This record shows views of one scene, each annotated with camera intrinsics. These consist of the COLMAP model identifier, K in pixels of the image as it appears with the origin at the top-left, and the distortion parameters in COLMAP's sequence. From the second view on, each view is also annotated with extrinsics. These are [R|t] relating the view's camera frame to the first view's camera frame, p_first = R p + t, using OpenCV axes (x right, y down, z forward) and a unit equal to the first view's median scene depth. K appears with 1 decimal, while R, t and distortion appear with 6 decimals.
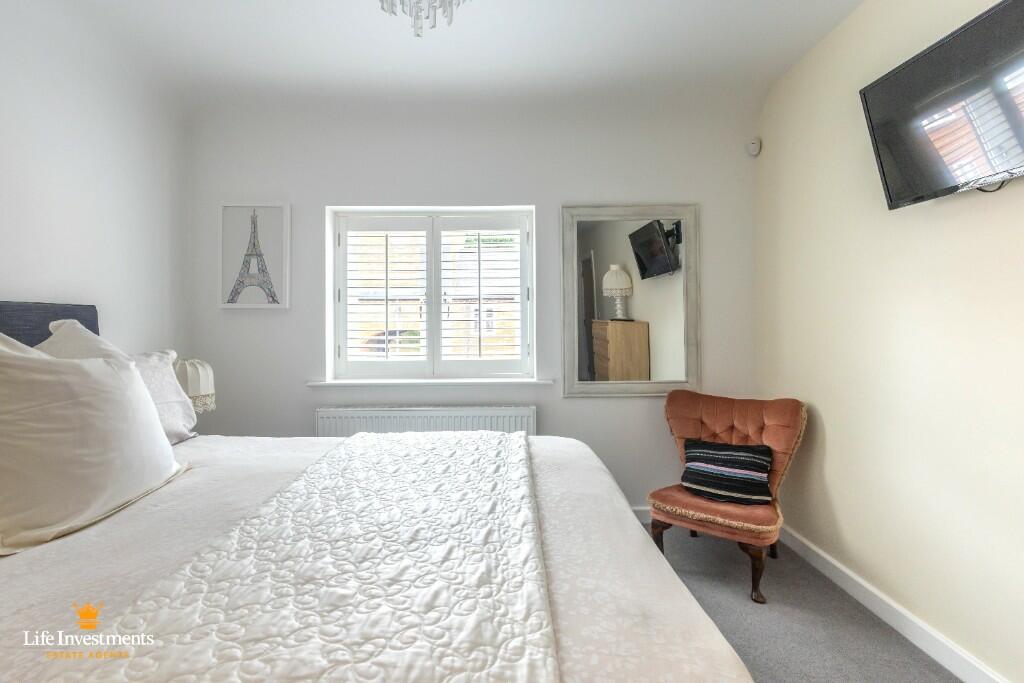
lens RADIAL K [[490.4, 0, 509.9], [0, 490.4, 322.5], [0, 0, 1]] dist [0.001578, -0.000013]
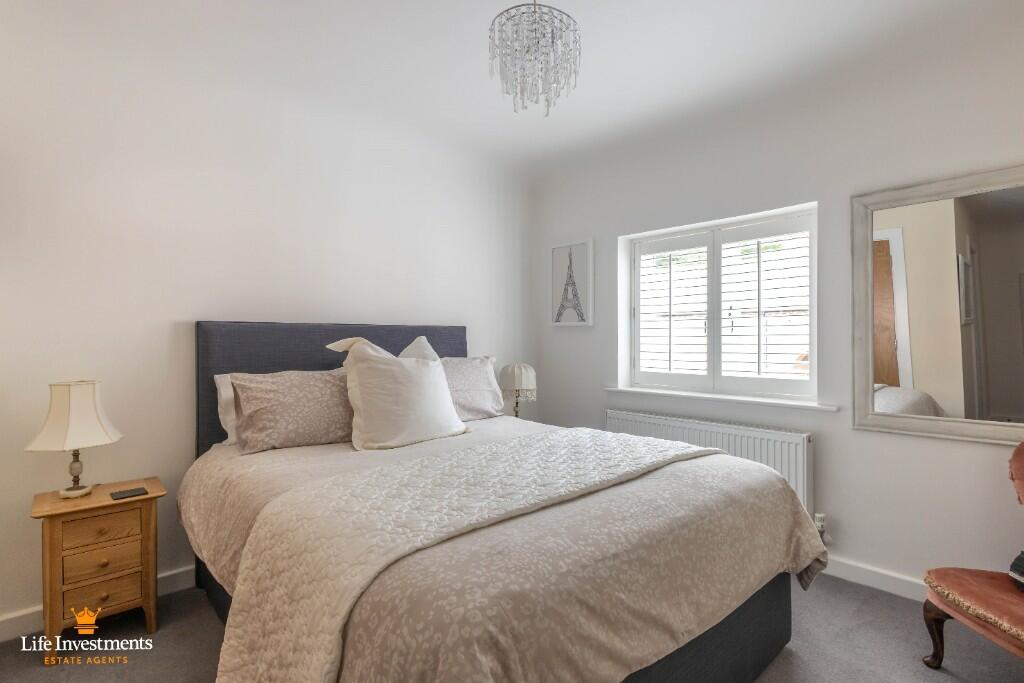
lens RADIAL K [[495.3, 0, 513.1], [0, 495.3, 343.0], [0, 0, 1]] dist [0.001667, -0.000108]
pose [[0.684611, 0.010377, -0.728835, 0.310565], [0.000560, 0.999891, 0.014762, -0.003907], [0.728909, -0.010515, 0.684530, 0.014953]]
